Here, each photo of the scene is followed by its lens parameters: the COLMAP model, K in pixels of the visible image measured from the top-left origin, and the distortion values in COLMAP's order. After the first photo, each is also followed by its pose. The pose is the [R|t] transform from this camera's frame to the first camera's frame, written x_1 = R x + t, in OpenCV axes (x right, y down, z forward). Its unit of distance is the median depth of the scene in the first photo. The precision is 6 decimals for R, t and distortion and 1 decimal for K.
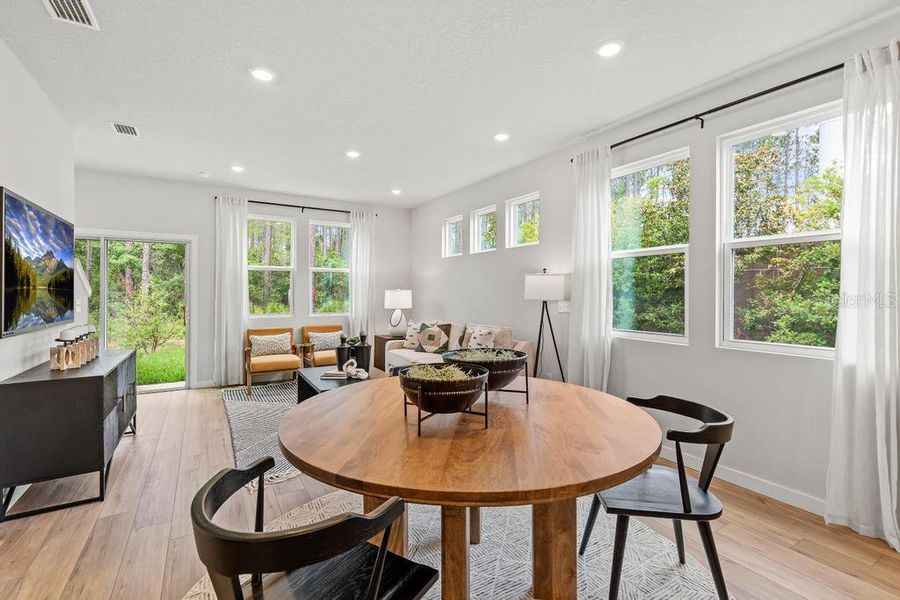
lens RADIAL K [[407.8, 0, 452.1], [0, 407.8, 296.3], [0, 0, 1]] dist [0.002406, 0.002789]
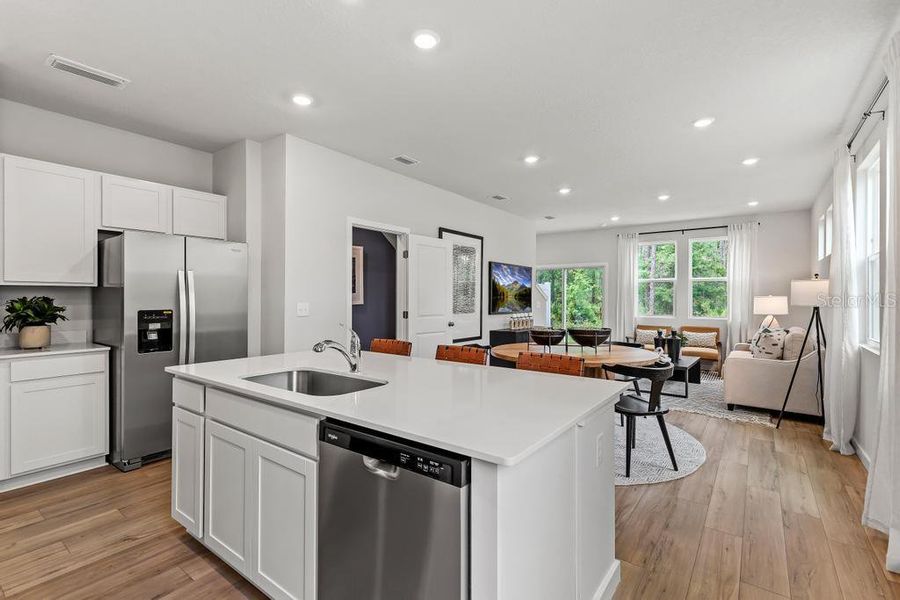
lens RADIAL K [[407.8, 0, 449.2], [0, 407.8, 298.7], [0, 0, 1]] dist [0.002406, 0.002789]
pose [[0.368499, -0.002081, -0.929626, 0.629795], [-0.009231, 0.999940, -0.005898, 0.004994], [0.929582, 0.010755, 0.368458, -0.142601]]
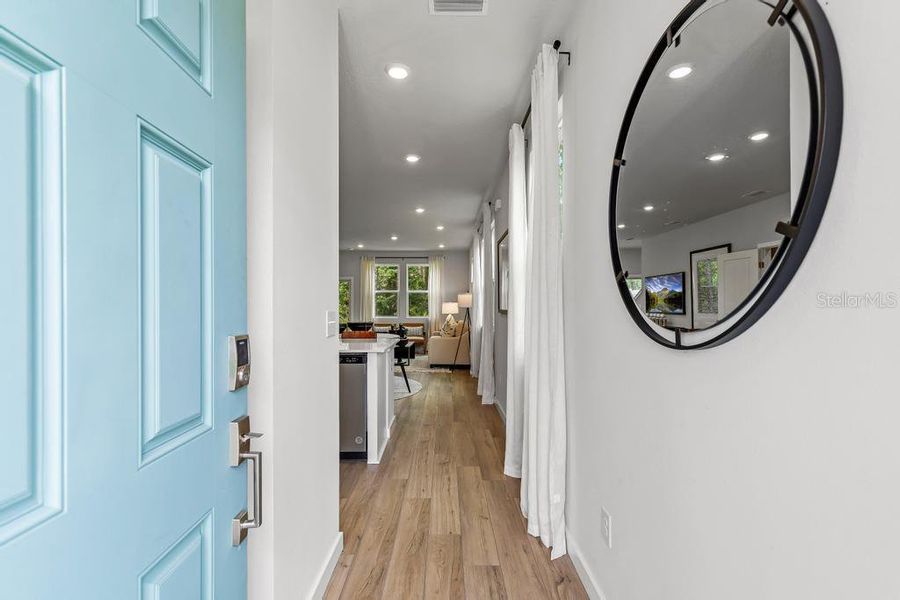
lens RADIAL K [[407.8, 0, 447.2], [0, 407.8, 304.2], [0, 0, 1]] dist [0.002406, 0.002789]
pose [[0.856855, -0.006658, -0.515514, 0.874015], [-0.000279, 0.999910, -0.013378, 0.016029], [0.515557, 0.011607, 0.856777, -0.534256]]
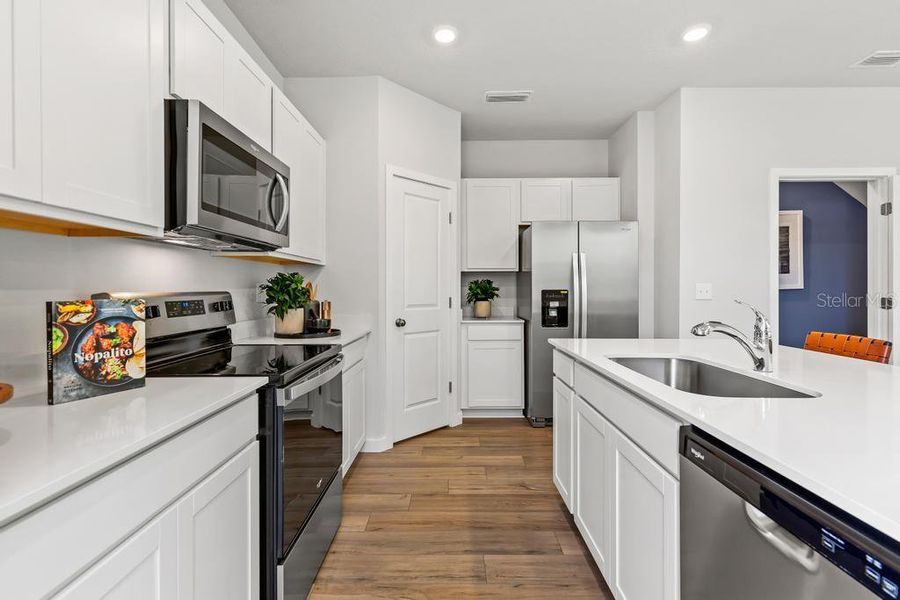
lens RADIAL K [[407.8, 0, 451.7], [0, 407.8, 289.0], [0, 0, 1]] dist [0.002406, 0.002789]
pose [[-0.528501, -0.002916, -0.848928, 0.567456], [-0.009082, 0.999956, 0.002219, 0.021092], [0.848884, 0.008882, -0.528504, -0.112381]]
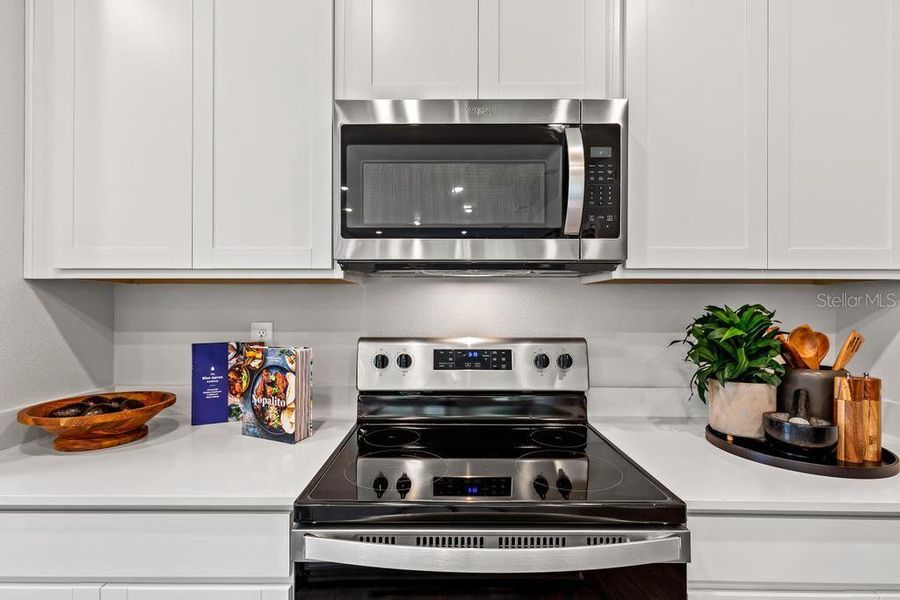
lens RADIAL K [[418.8, 0, 447.9], [0, 418.8, 301.5], [0, 0, 1]] dist [0.004258, -0.001287]
pose [[-0.849817, -0.006249, 0.527040, 0.273644], [-0.003860, 0.999977, 0.005632, 0.001667], [-0.527063, 0.002751, -0.849822, -0.240514]]
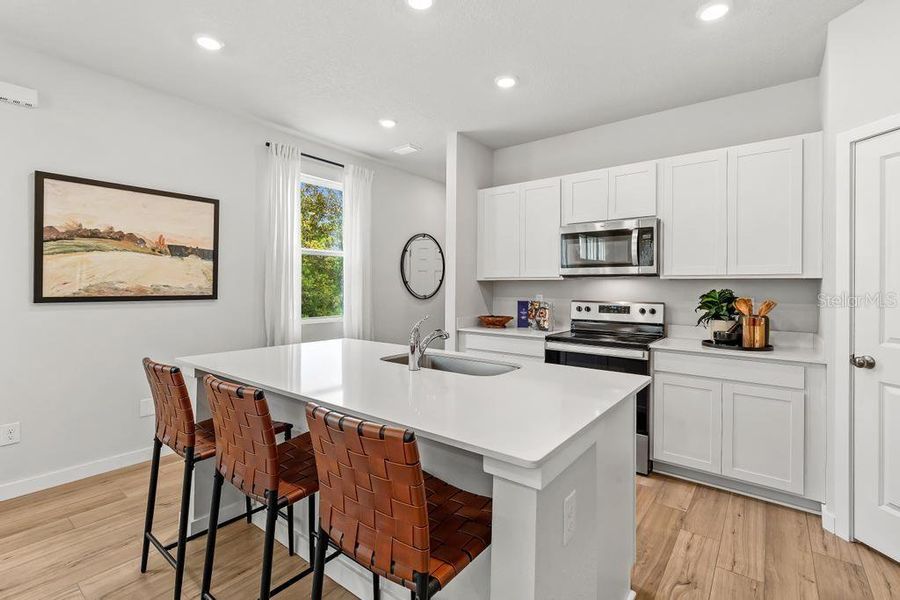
lens RADIAL K [[407.8, 0, 443.6], [0, 407.8, 288.7], [0, 0, 1]] dist [0.002406, 0.002789]
pose [[-0.348013, -0.011549, 0.937418, -0.131408], [-0.002598, 0.999932, 0.011354, -0.001585], [-0.937486, 0.001516, -0.348020, 0.023630]]
